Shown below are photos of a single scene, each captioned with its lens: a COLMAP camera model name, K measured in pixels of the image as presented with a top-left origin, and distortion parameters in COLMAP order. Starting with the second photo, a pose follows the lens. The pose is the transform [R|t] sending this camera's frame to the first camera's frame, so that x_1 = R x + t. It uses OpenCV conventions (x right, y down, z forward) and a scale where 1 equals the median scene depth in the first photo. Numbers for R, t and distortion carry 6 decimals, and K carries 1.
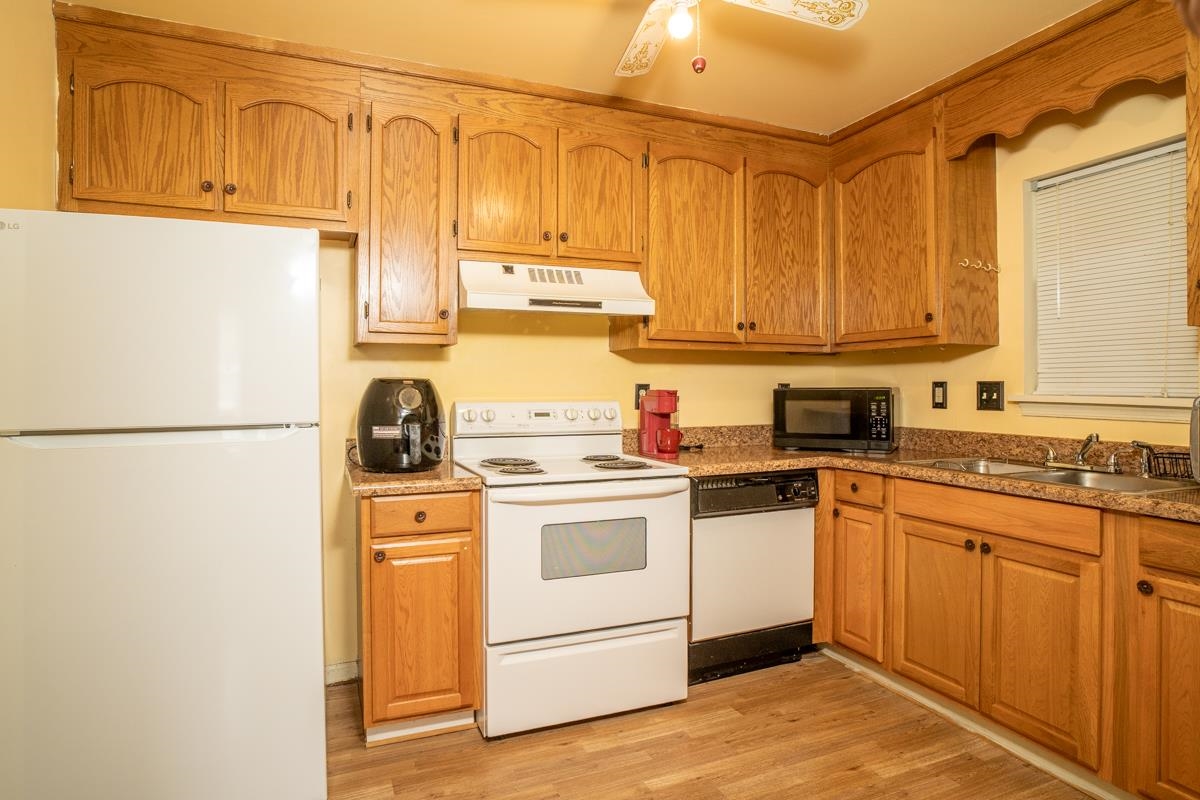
lens RADIAL K [[628.0, 0, 596.0], [0, 628.0, 392.6], [0, 0, 1]] dist [-0.029594, 0.011389]
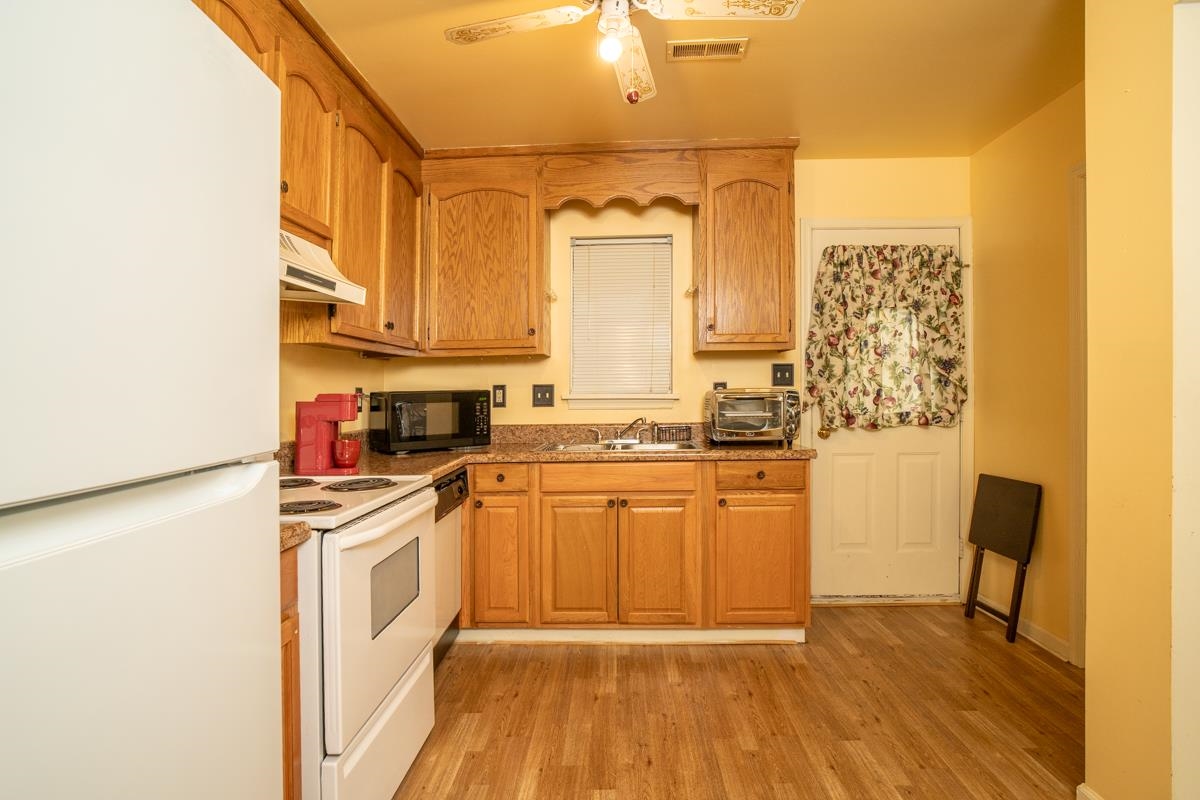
lens RADIAL K [[628.0, 0, 593.8], [0, 628.0, 394.3], [0, 0, 1]] dist [-0.029594, 0.011389]
pose [[0.455784, -0.011919, 0.890011, -0.506467], [0.023477, 0.999723, 0.001366, 0.003464], [-0.889781, 0.020272, 0.455938, 0.322605]]
